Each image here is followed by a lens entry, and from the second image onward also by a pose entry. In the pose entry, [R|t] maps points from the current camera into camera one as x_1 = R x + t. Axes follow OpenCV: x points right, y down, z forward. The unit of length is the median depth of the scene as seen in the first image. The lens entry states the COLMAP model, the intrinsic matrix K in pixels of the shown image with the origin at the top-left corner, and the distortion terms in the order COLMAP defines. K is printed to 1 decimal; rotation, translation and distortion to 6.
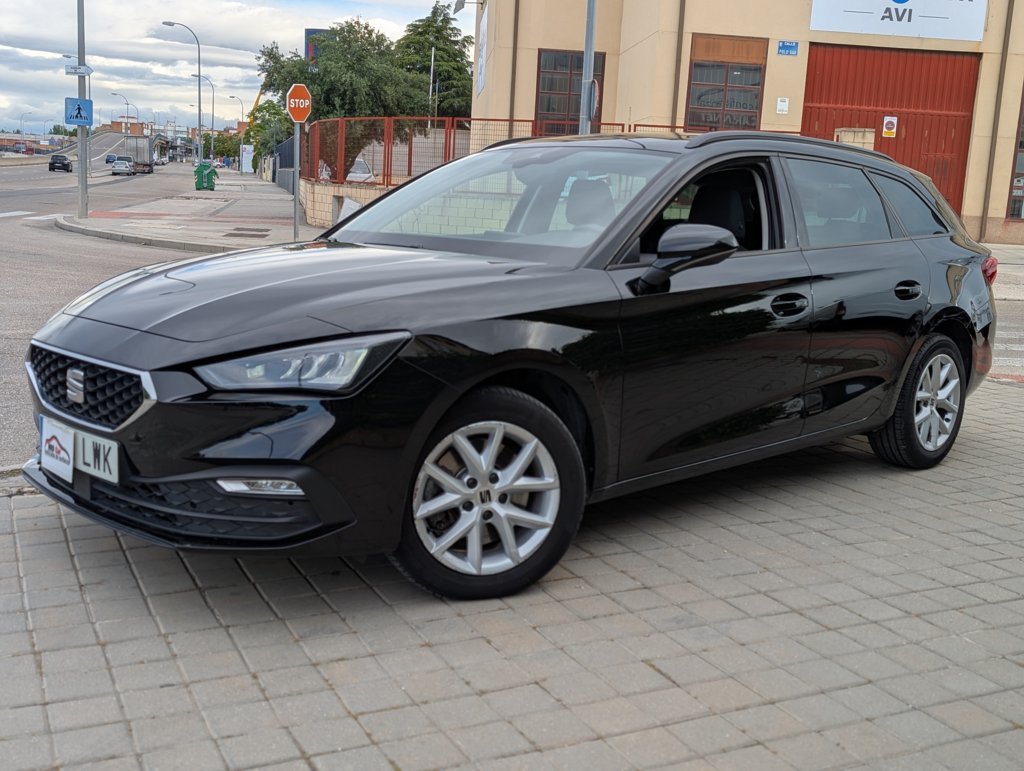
lens RADIAL K [[1134.0, 0, 512.0], [0, 1134.0, 380.5], [0, 0, 1]] dist [0.015707, 0.000000]
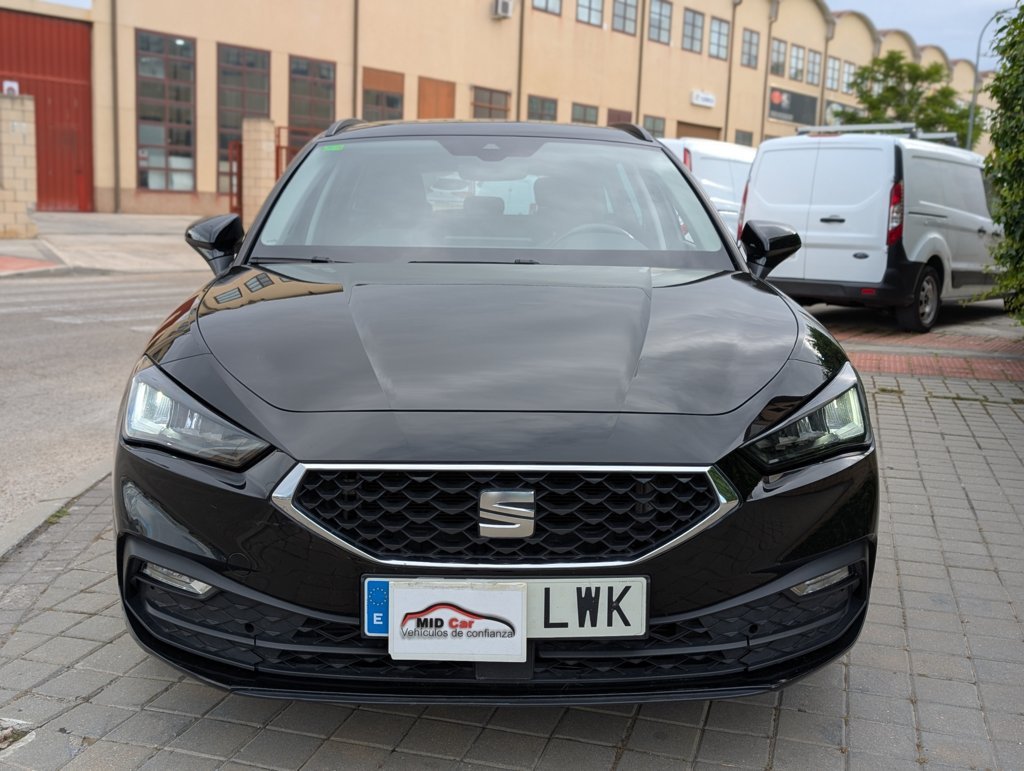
lens RADIAL K [[1134.0, 0, 510.9], [0, 1134.0, 383.8], [0, 0, 1]] dist [0.015707, 0.000000]
pose [[0.667518, -0.144446, 0.730448, -0.813557], [0.121657, 0.988978, 0.084394, -0.118030], [-0.734588, 0.032530, 0.677734, 0.543343]]
